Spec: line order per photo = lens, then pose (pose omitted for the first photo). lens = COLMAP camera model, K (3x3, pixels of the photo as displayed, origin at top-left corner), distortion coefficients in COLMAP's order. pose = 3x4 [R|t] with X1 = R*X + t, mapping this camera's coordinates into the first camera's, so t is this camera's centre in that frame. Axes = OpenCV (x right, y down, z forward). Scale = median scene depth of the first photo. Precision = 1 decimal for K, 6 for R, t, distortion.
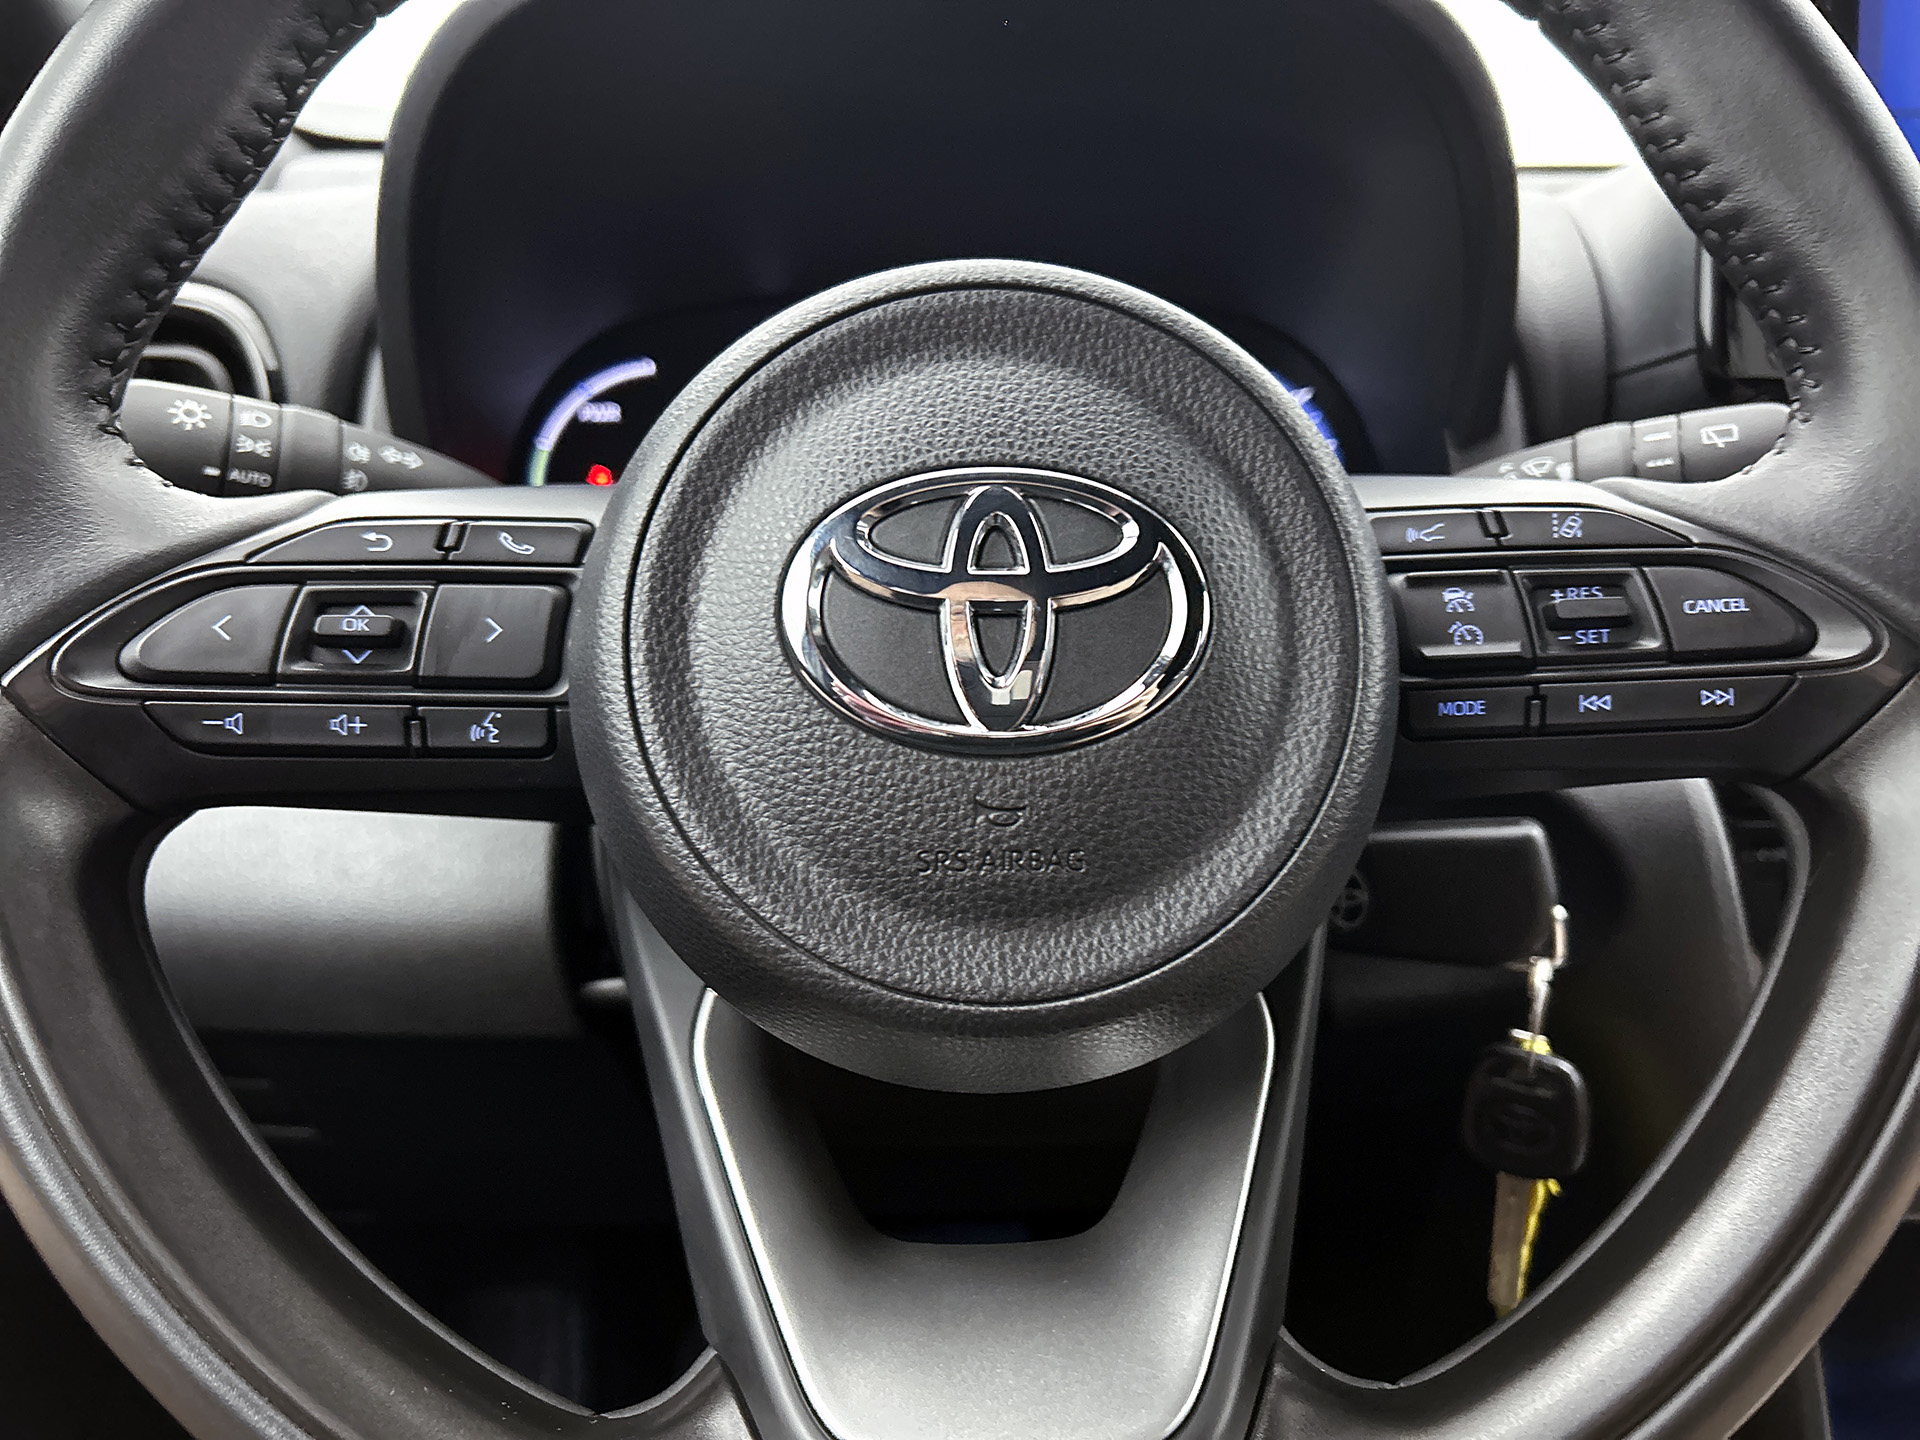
lens RADIAL K [[1489.5, 0, 960.0], [0, 1489.5, 720.0], [0, 0, 1]] dist [0.001259, 0.000375]
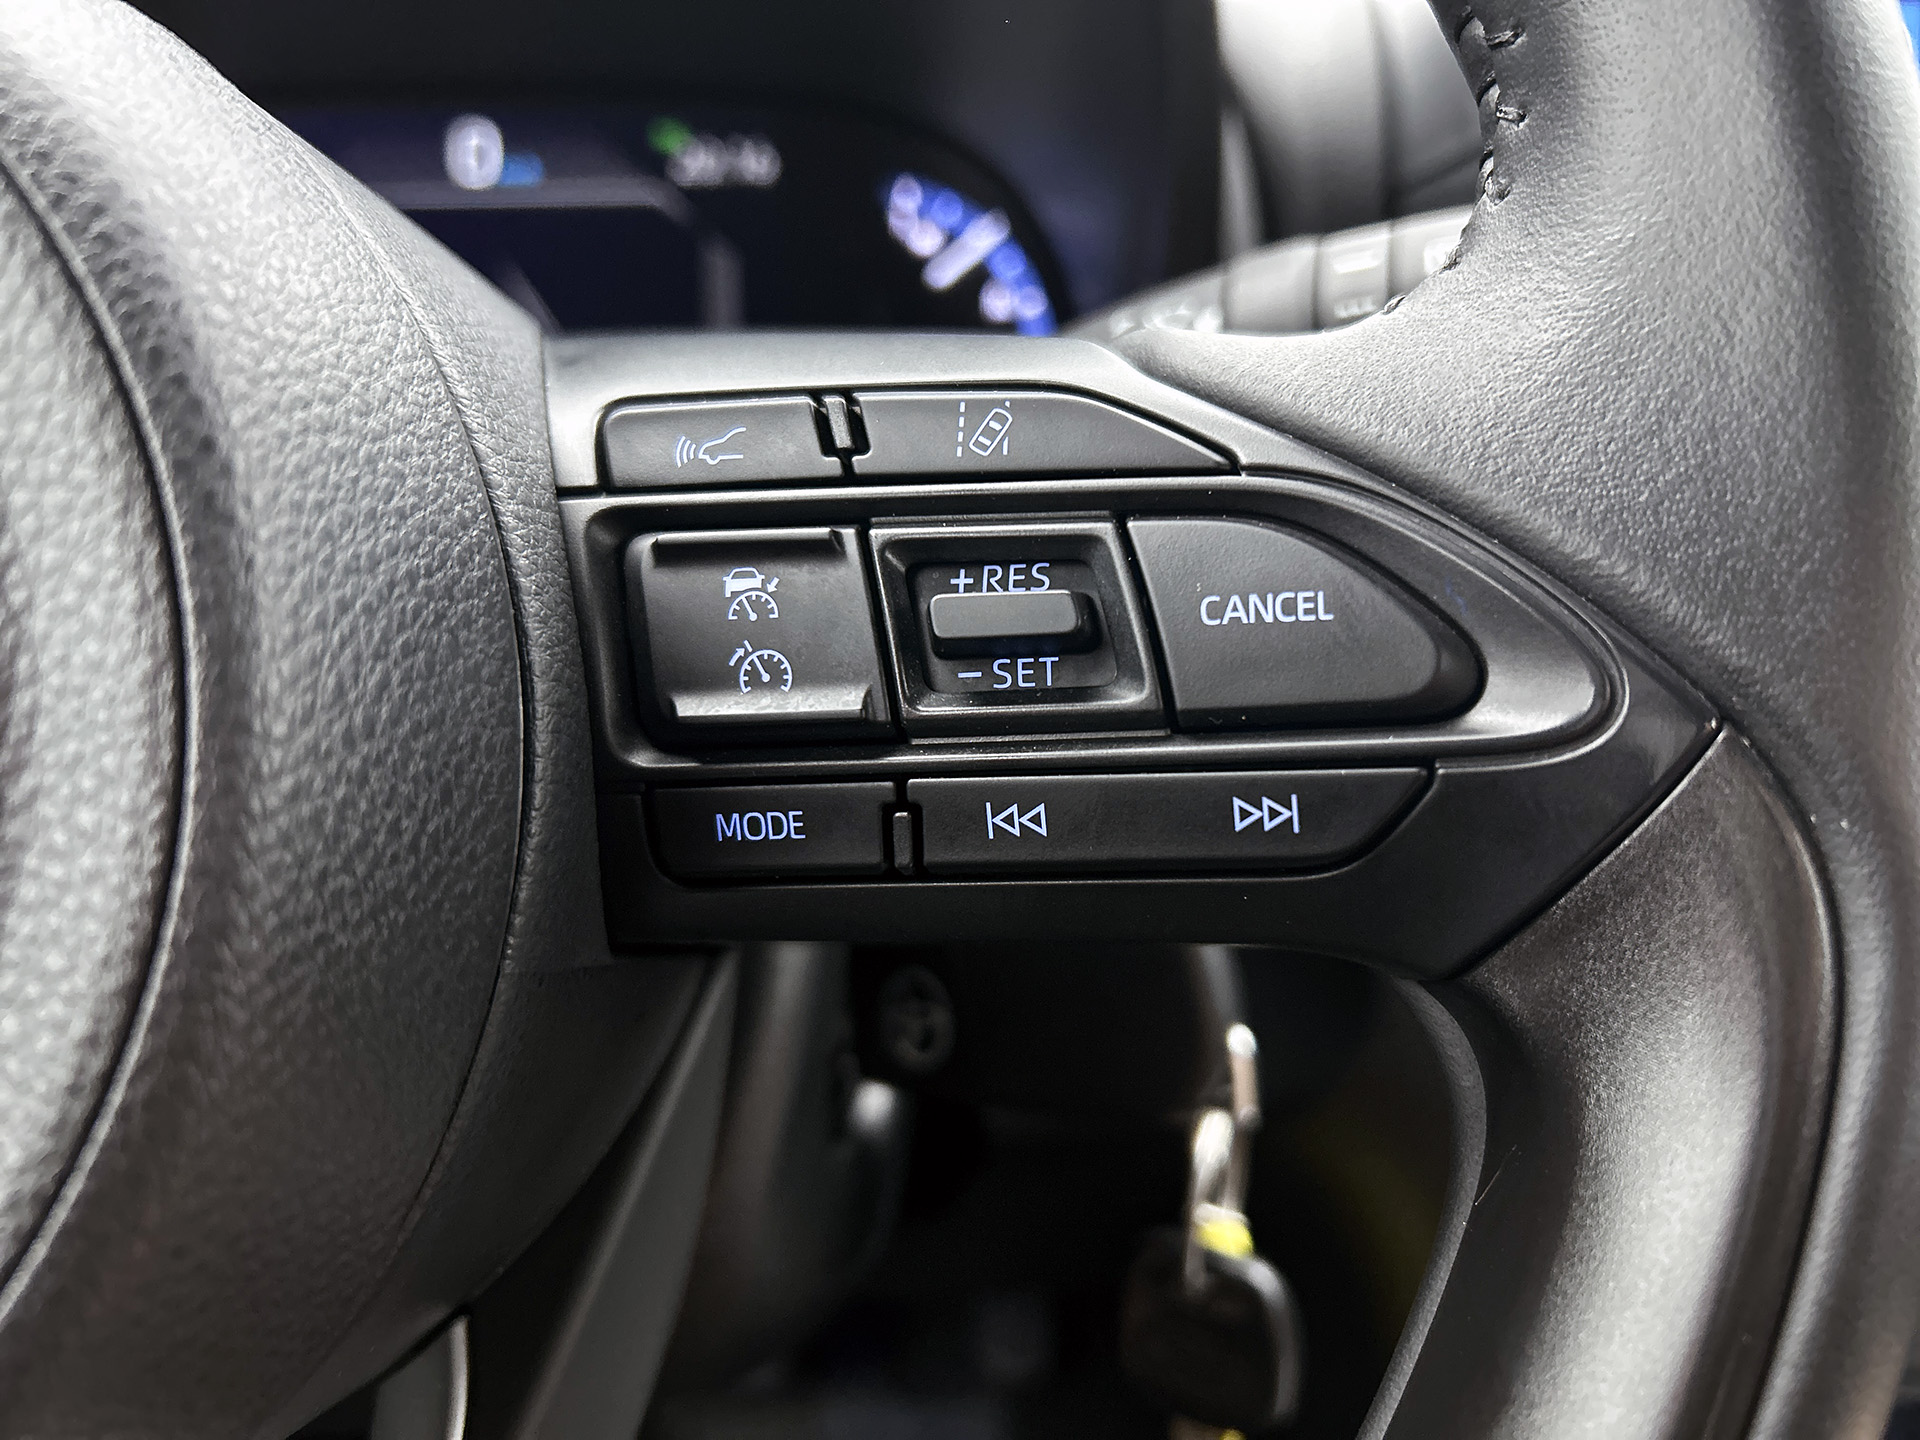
lens RADIAL K [[1541.5, 0, 925.9], [0, 1541.5, 713.2], [0, 0, 1]] dist [0.004207, -0.003984]
pose [[0.999900, -0.013160, 0.005254, 0.393216], [0.012858, 0.998460, 0.053958, -0.069807], [-0.005956, -0.053885, 0.998529, 0.525158]]
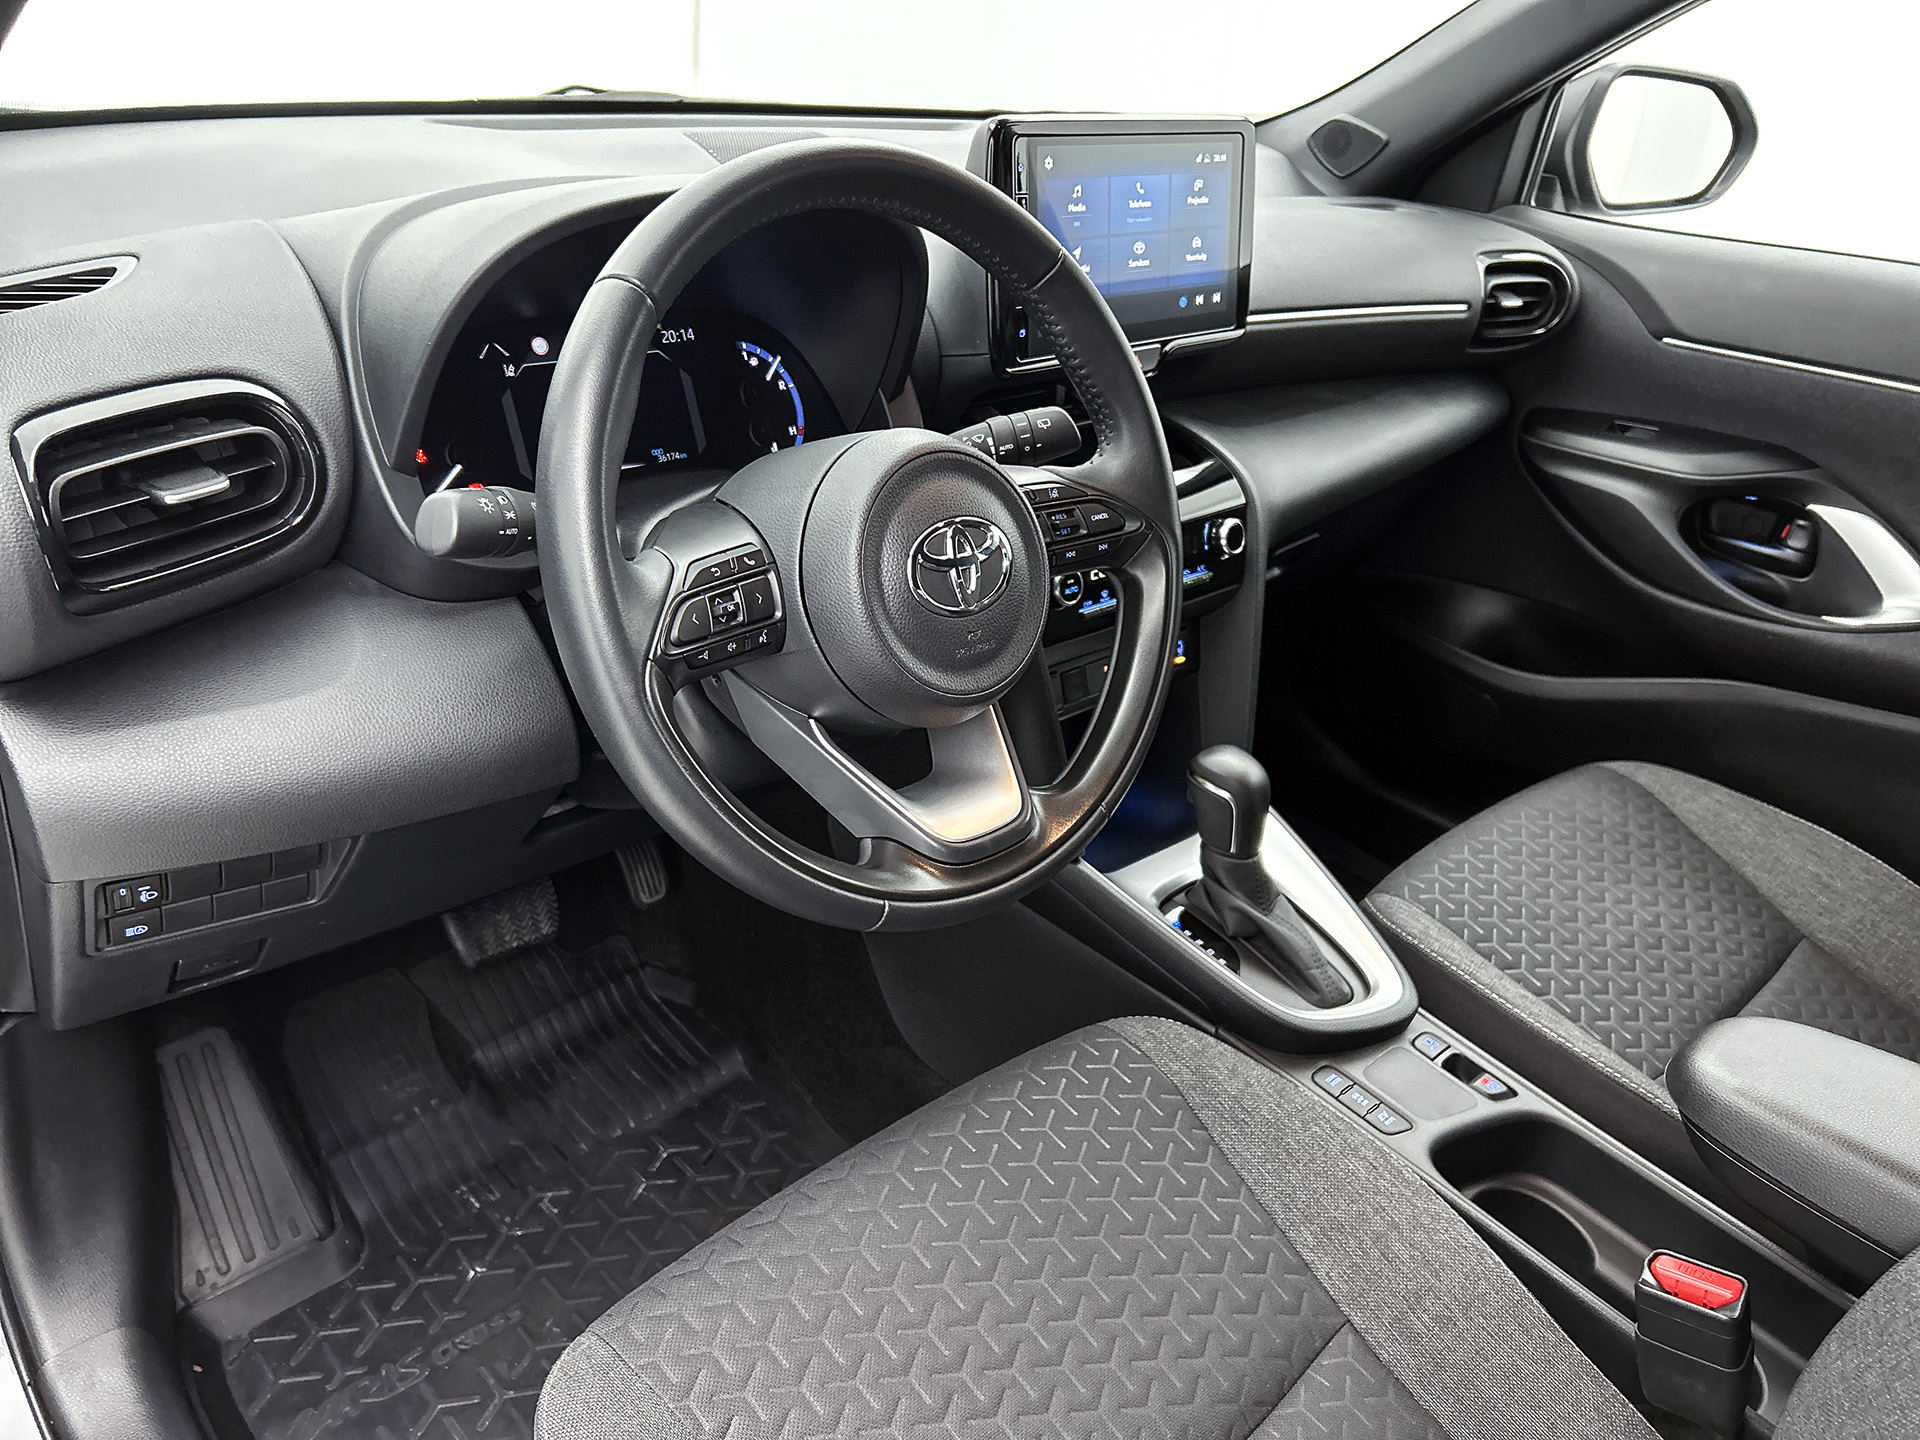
lens RADIAL K [[1489.5, 0, 960.0], [0, 1489.5, 720.0], [0, 0, 1]] dist [0.001259, 0.000375]
pose [[0.730932, -0.235310, 0.640599, -1.681372], [0.089099, 0.963545, 0.252273, -0.454143], [-0.676609, -0.127317, 0.725252, -1.017304]]
